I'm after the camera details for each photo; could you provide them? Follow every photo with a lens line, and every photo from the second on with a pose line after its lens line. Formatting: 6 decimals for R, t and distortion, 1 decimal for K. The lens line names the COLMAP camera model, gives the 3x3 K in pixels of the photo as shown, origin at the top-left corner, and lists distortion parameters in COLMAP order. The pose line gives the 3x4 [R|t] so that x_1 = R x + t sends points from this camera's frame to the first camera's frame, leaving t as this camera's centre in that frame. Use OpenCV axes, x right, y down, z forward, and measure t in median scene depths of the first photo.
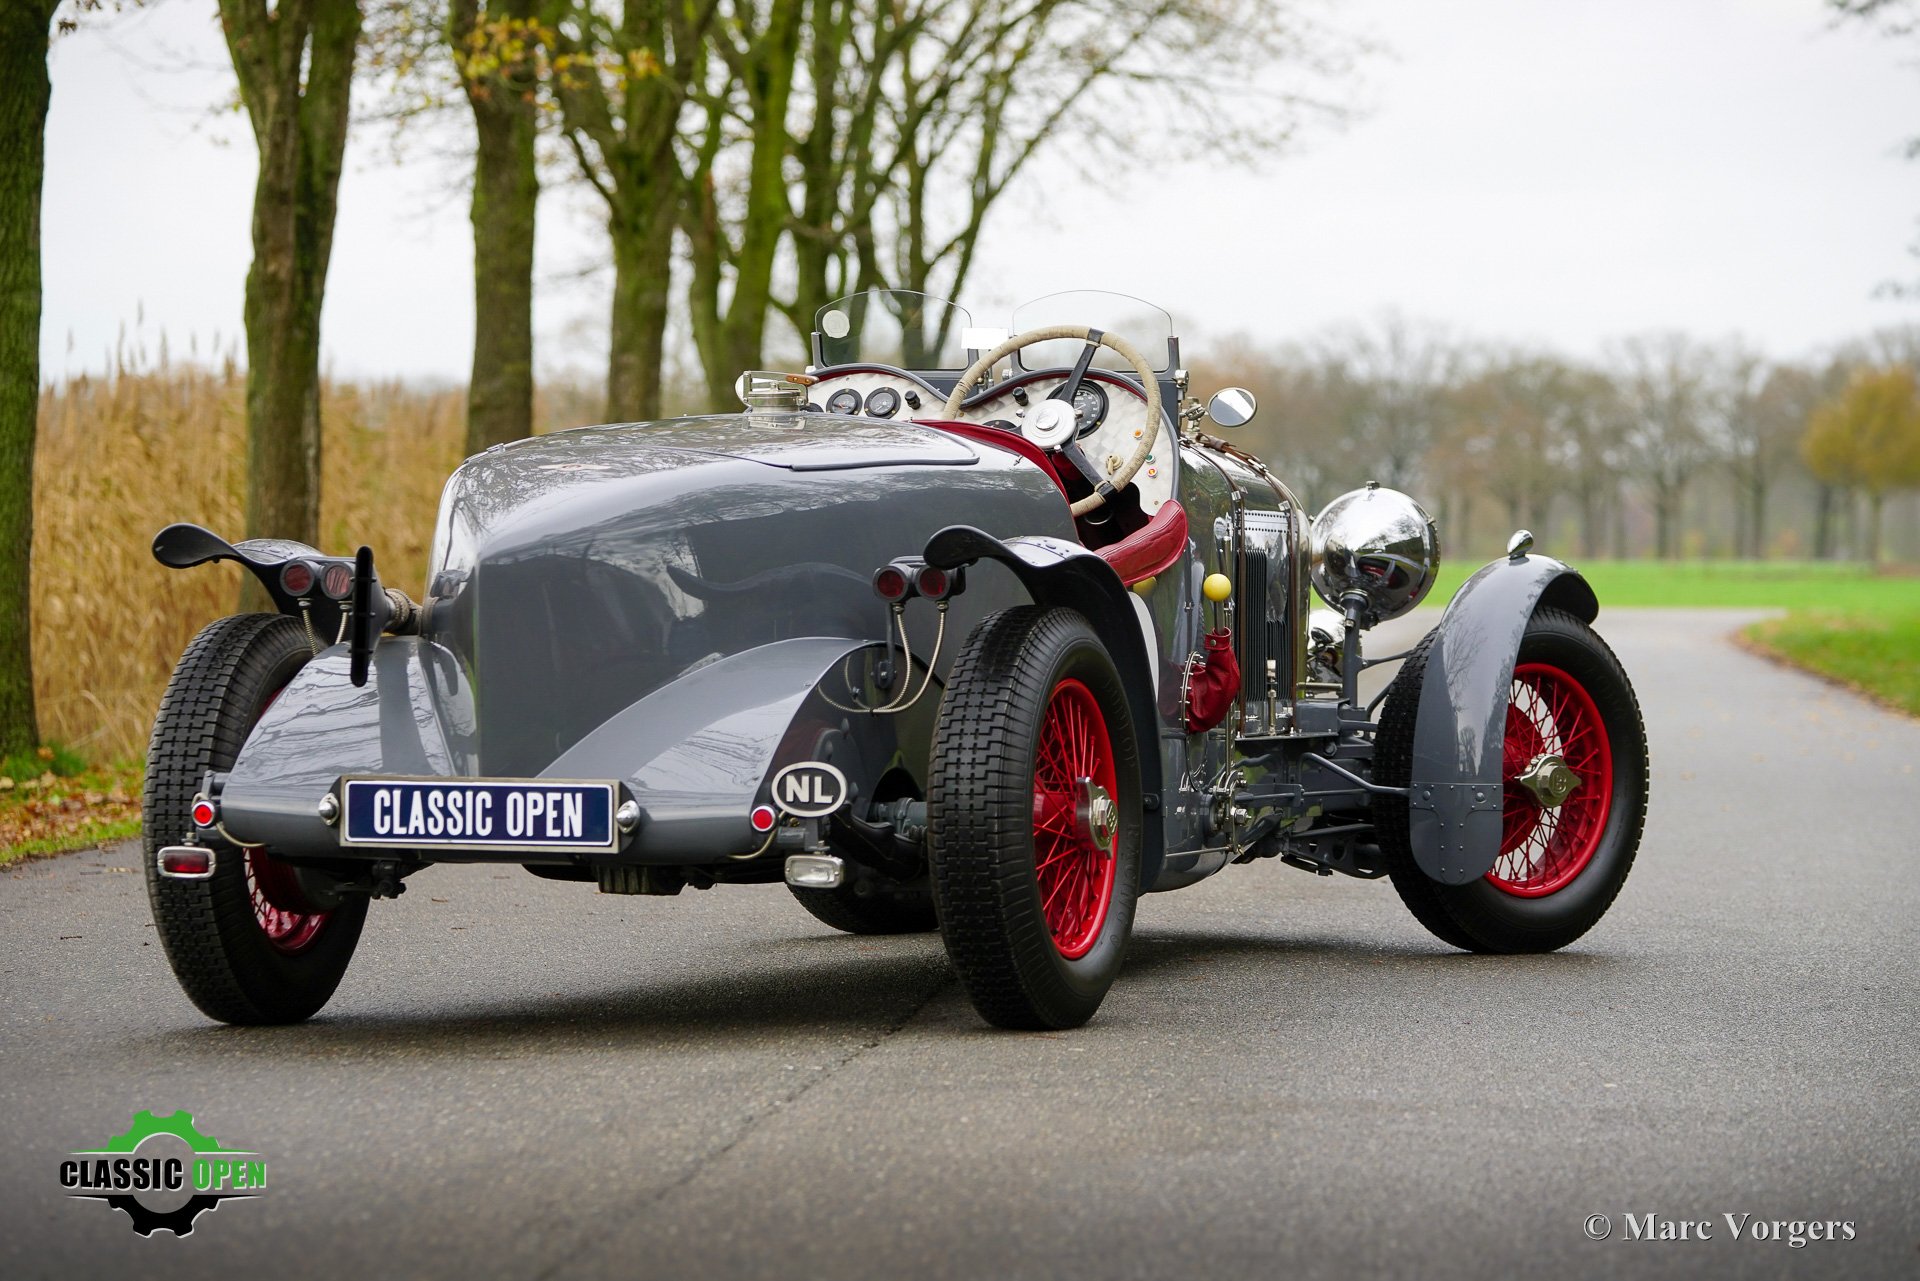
lens RADIAL K [[6916.3, 0, 960.0], [0, 6916.3, 640.5], [0, 0, 1]] dist [0.023921, -2.443045]
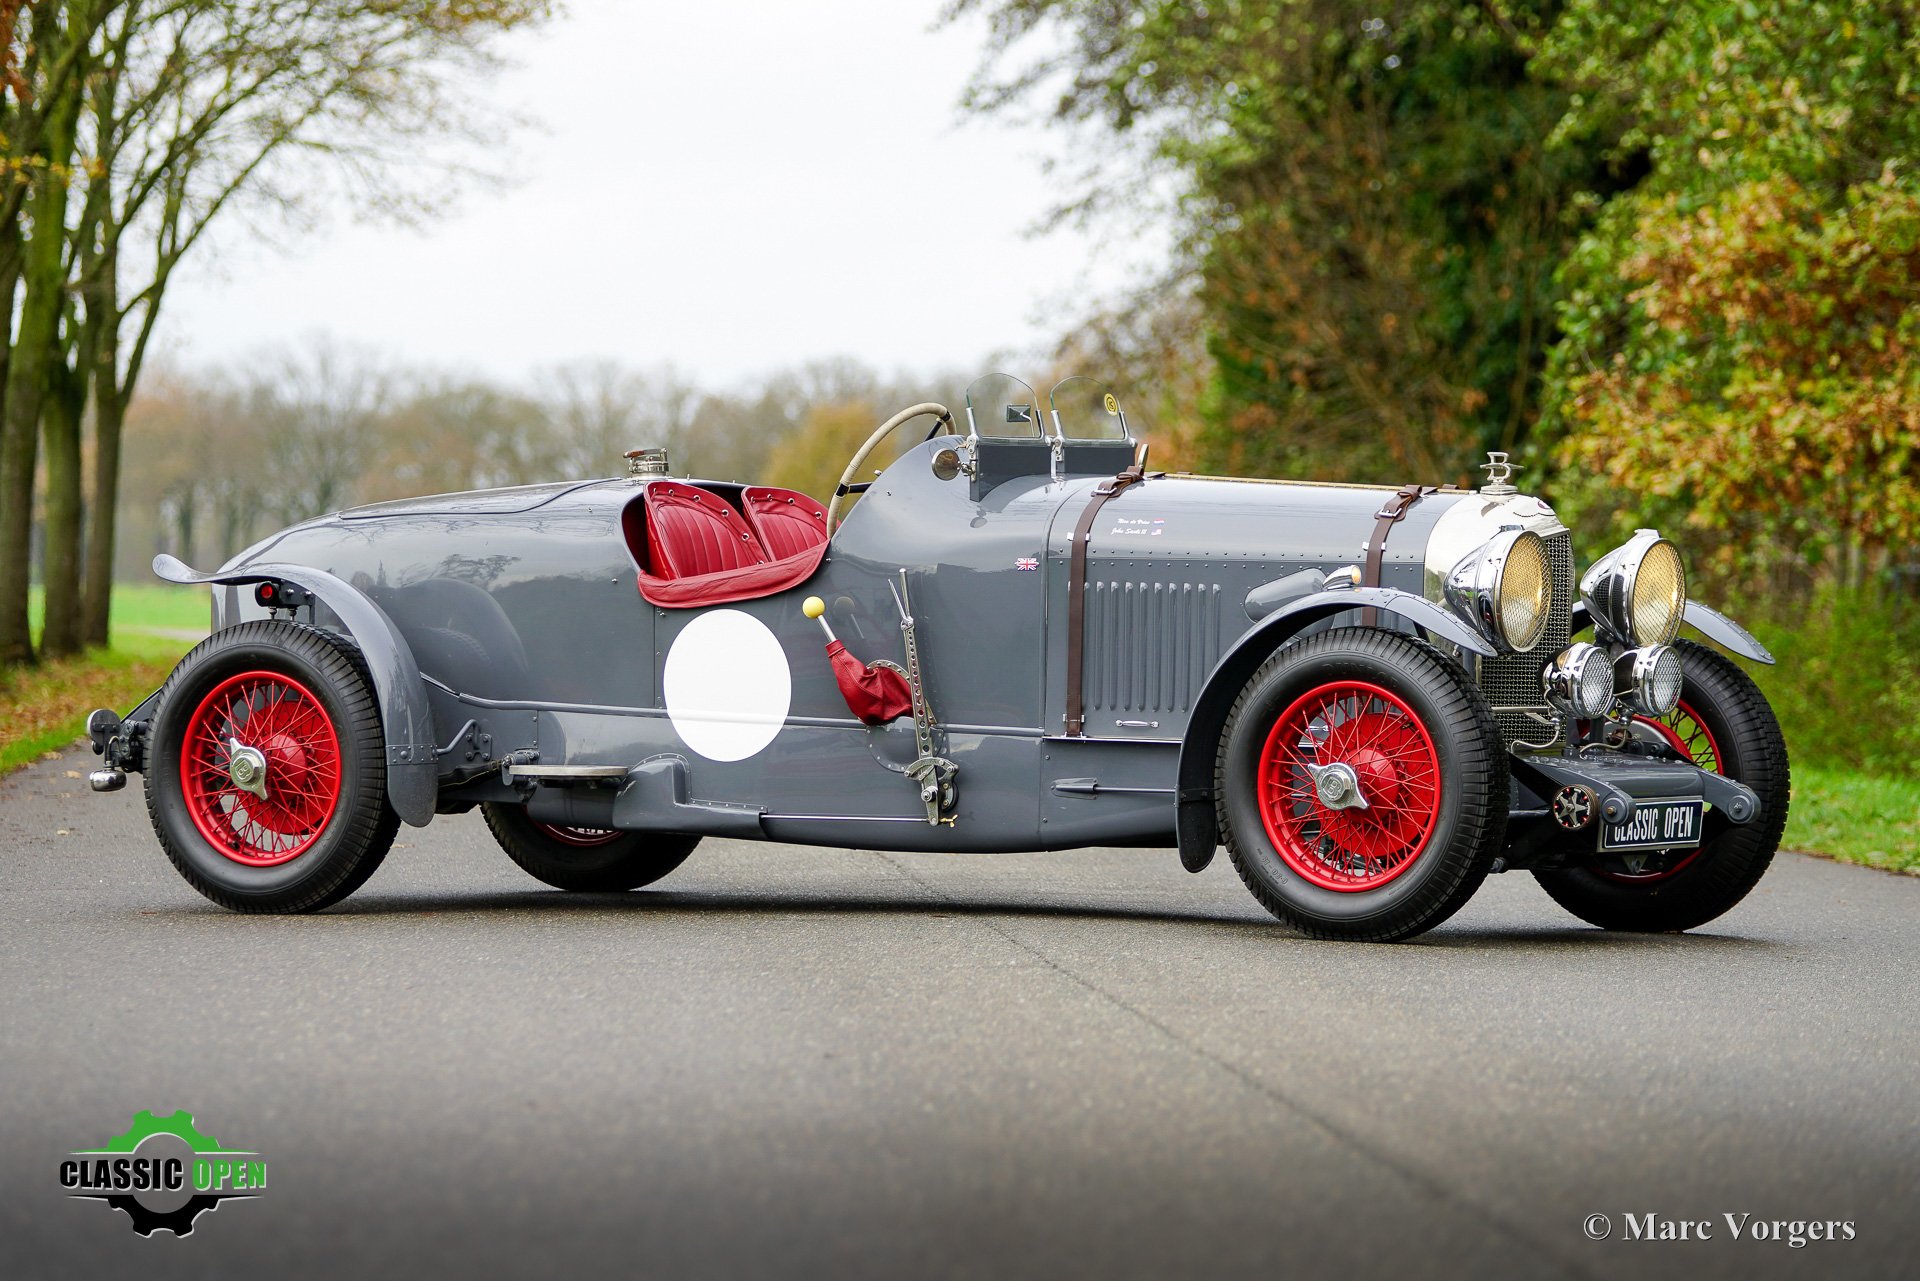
lens RADIAL K [[7754.5, 0, 960.0], [0, 7754.5, 640.5], [0, 0, 1]] dist [0.047760, -2.833325]
pose [[0.984520, 0.007576, 0.175110, -0.086529], [-0.006700, 0.999962, -0.005597, 0.003416], [-0.175146, 0.004337, 0.984533, -0.227700]]
